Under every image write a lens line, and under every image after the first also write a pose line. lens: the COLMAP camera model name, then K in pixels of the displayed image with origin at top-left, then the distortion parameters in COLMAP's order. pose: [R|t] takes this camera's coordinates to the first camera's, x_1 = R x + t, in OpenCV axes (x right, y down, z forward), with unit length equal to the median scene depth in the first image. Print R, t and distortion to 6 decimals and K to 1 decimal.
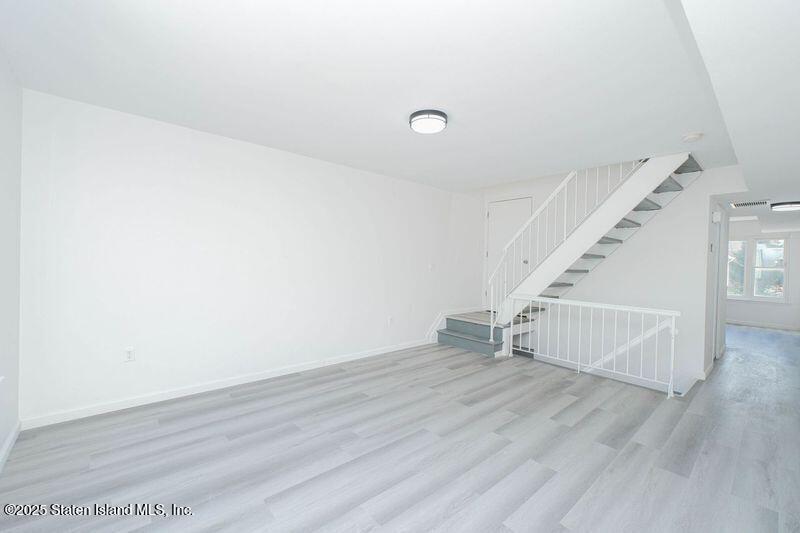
lens RADIAL K [[334.0, 0, 400.0], [0, 334.0, 266.5], [0, 0, 1]] dist [0.002080, -0.000414]
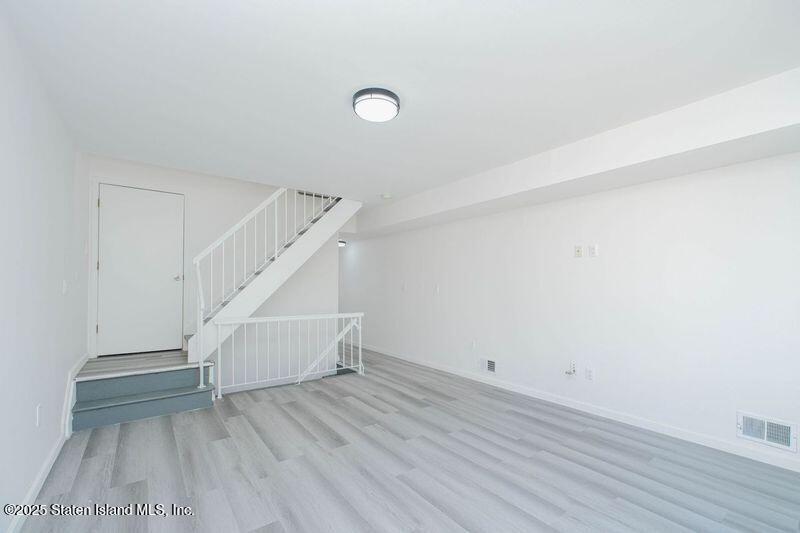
lens RADIAL K [[345.5, 0, 397.9], [0, 345.5, 277.9], [0, 0, 1]] dist [0.000641, -0.000154]
pose [[0.088192, 0.002230, 0.996101, -0.587470], [0.018431, 0.999823, -0.003870, -0.003142], [-0.995933, 0.018701, 0.088135, 0.683760]]
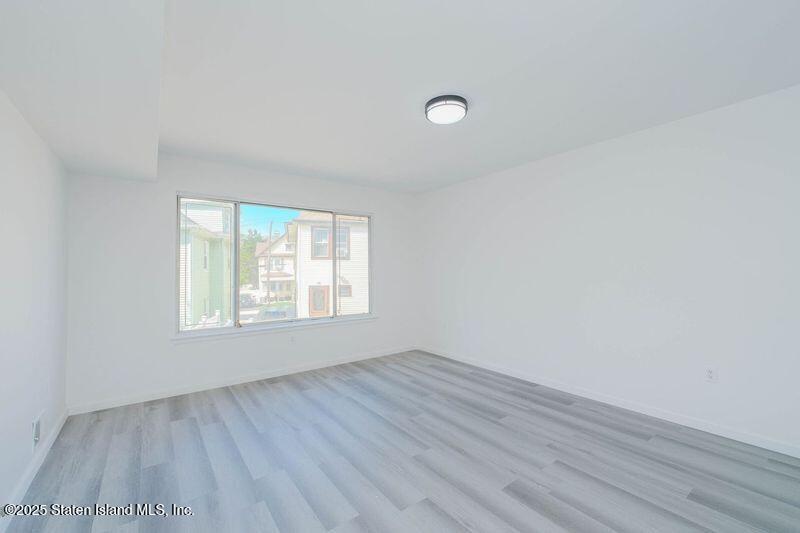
lens RADIAL K [[334.0, 0, 400.0], [0, 334.0, 266.5], [0, 0, 1]] dist [0.002080, -0.000414]
pose [[-0.076637, -0.034260, -0.996470, 0.751917], [-0.014427, 0.999343, -0.033249, 0.018423], [0.996955, 0.011828, -0.077081, 0.737834]]
